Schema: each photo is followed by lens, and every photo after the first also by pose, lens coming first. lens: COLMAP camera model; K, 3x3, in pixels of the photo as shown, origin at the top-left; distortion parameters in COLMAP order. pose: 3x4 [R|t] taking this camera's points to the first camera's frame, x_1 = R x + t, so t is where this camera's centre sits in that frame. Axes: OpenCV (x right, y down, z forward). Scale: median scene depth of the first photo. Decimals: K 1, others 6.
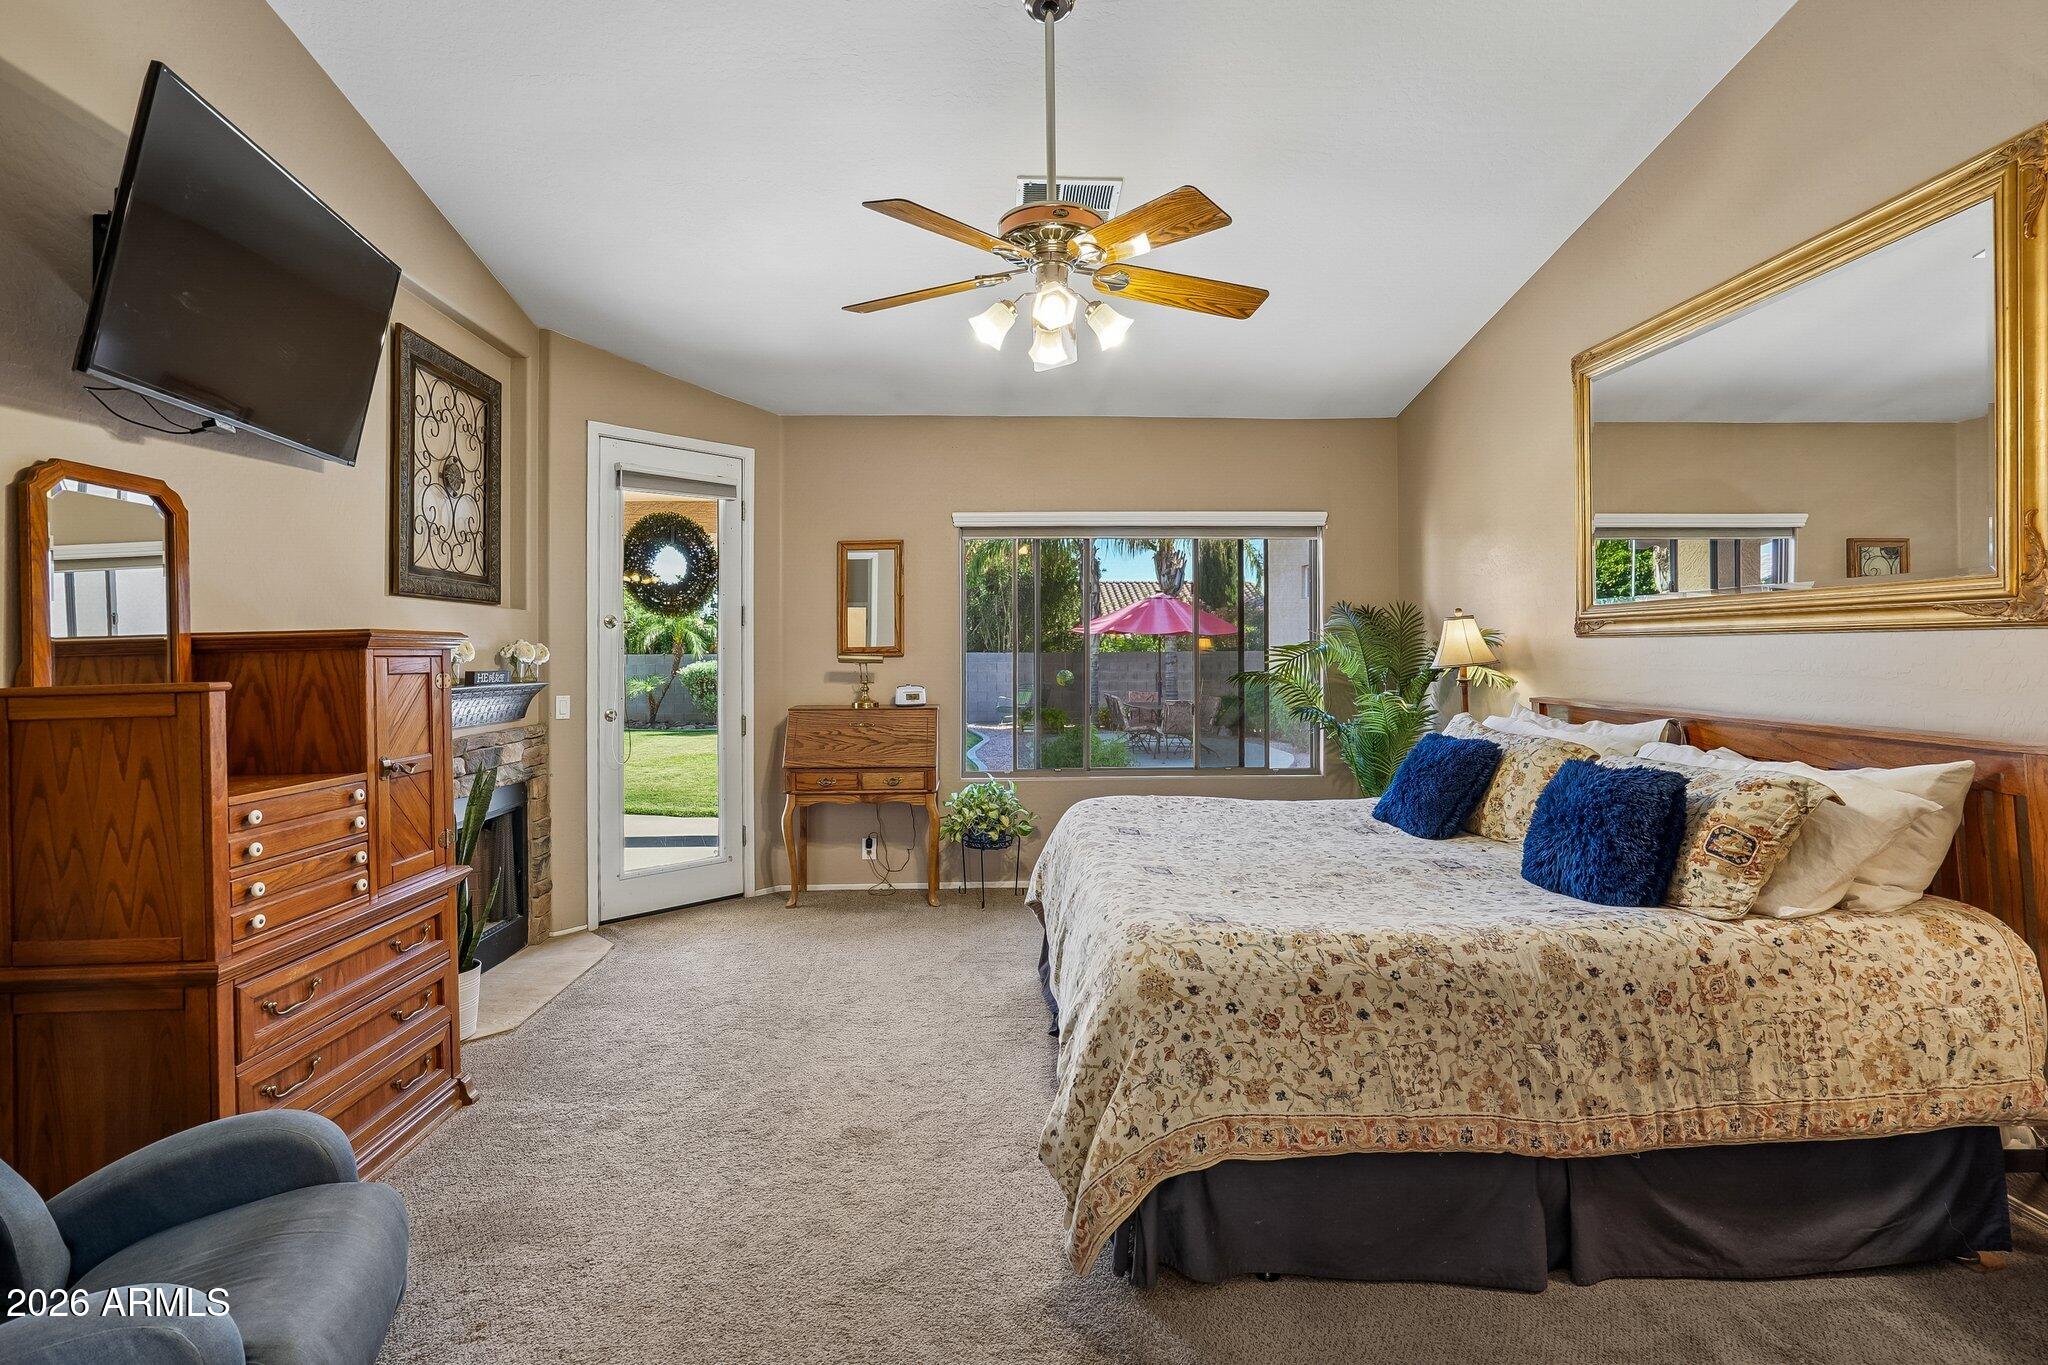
lens RADIAL K [[945.8, 0, 1024.8], [0, 945.8, 663.8], [0, 0, 1]] dist [-0.037994, 0.019595]
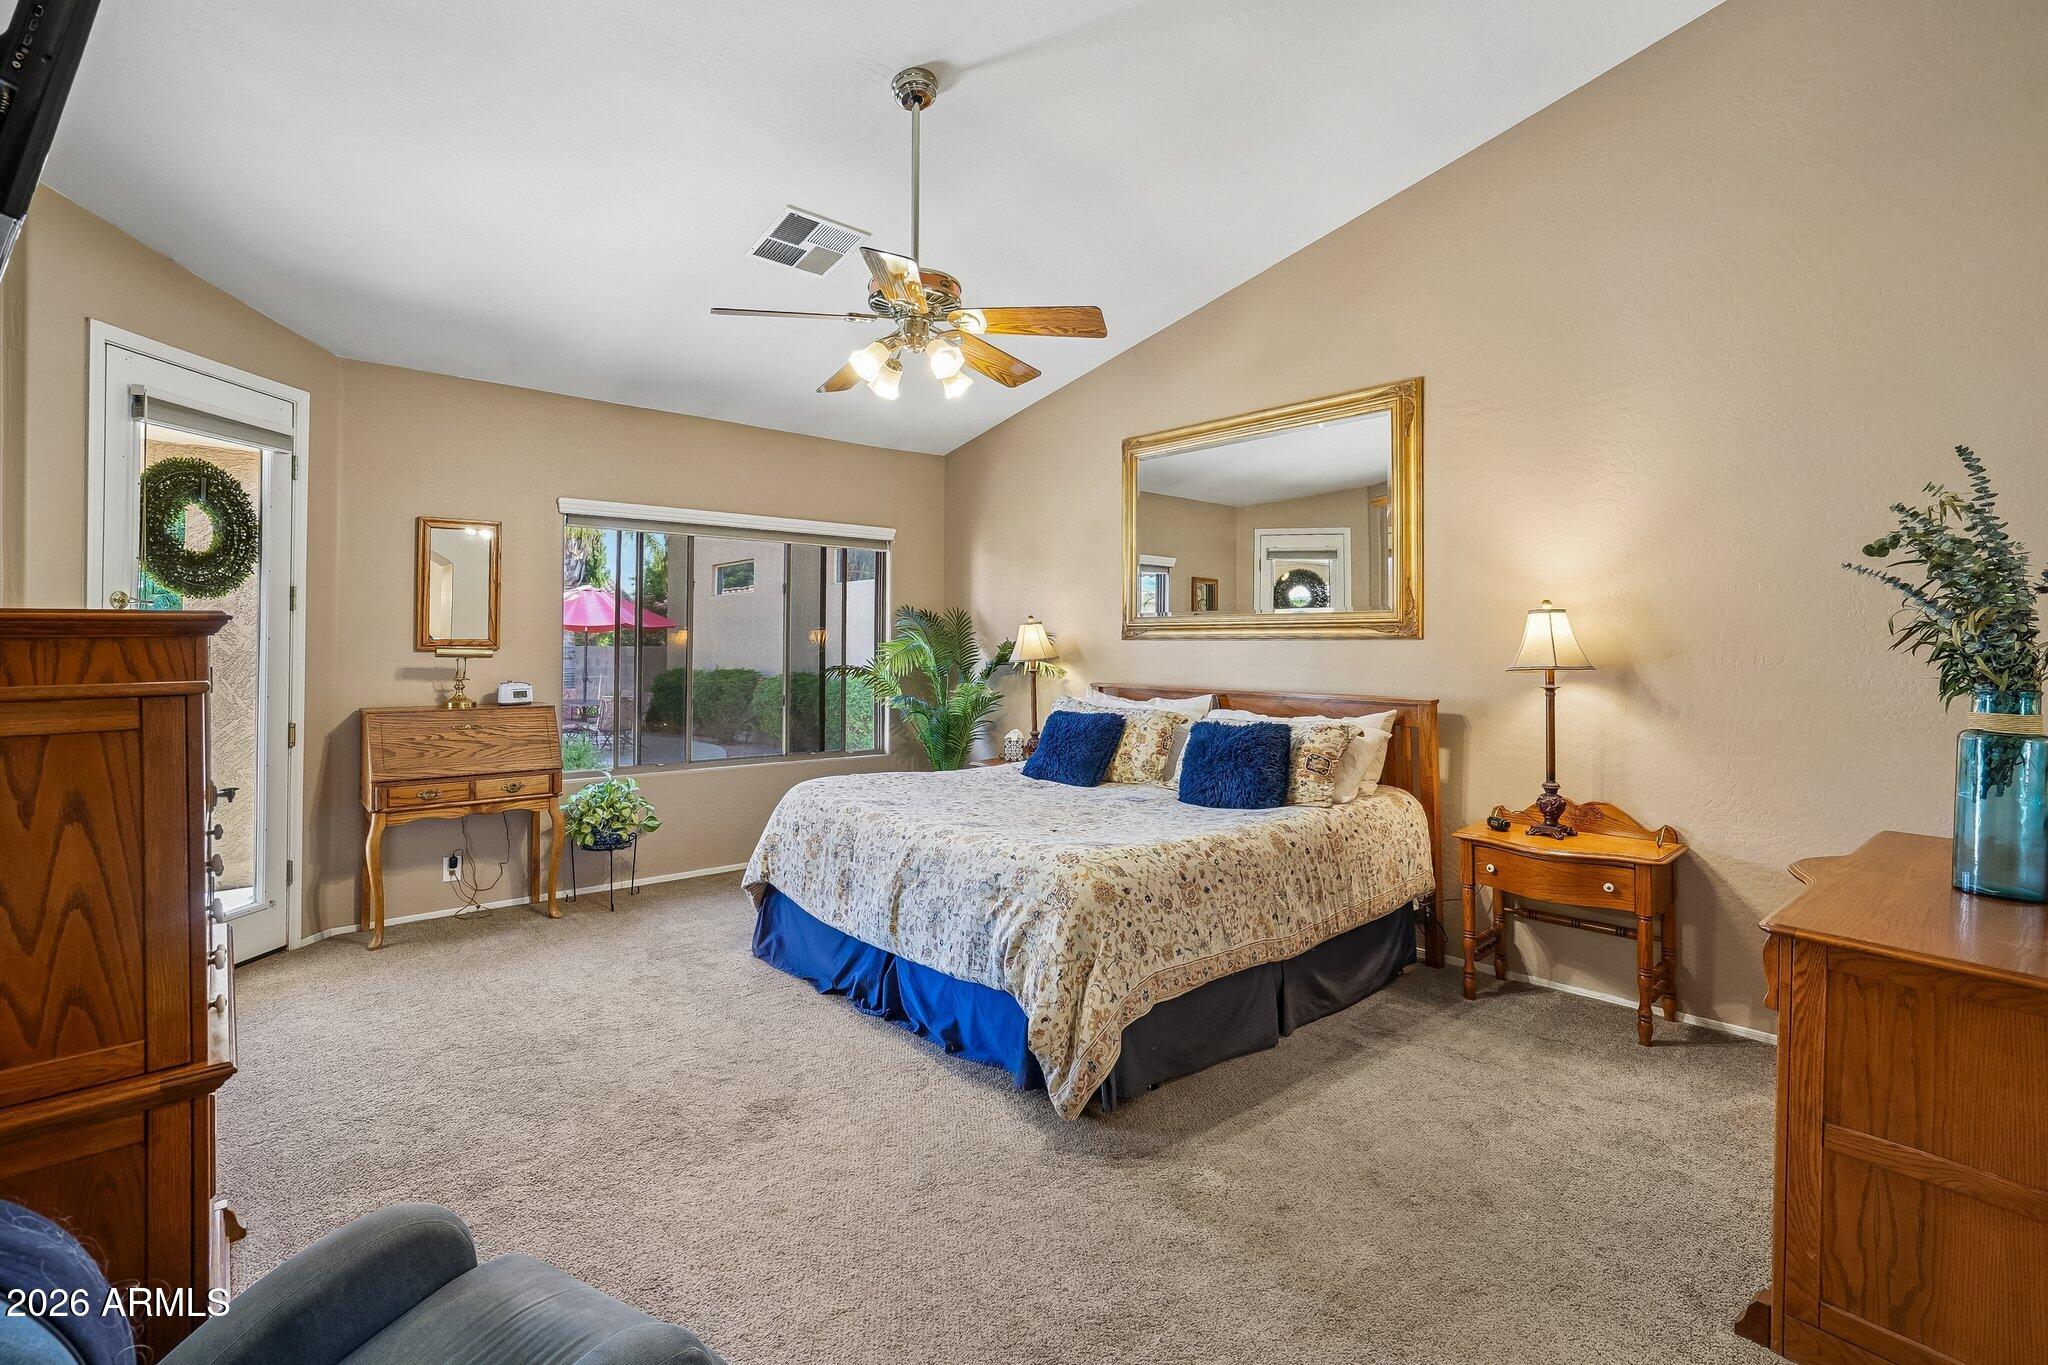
lens RADIAL K [[945.8, 0, 981.5], [0, 945.8, 650.9], [0, 0, 1]] dist [-0.037994, 0.019595]
pose [[0.783418, 0.005424, 0.621472, -0.768620], [-0.000429, 0.999966, -0.008186, 0.000918], [-0.621495, 0.006147, 0.783394, 0.029796]]
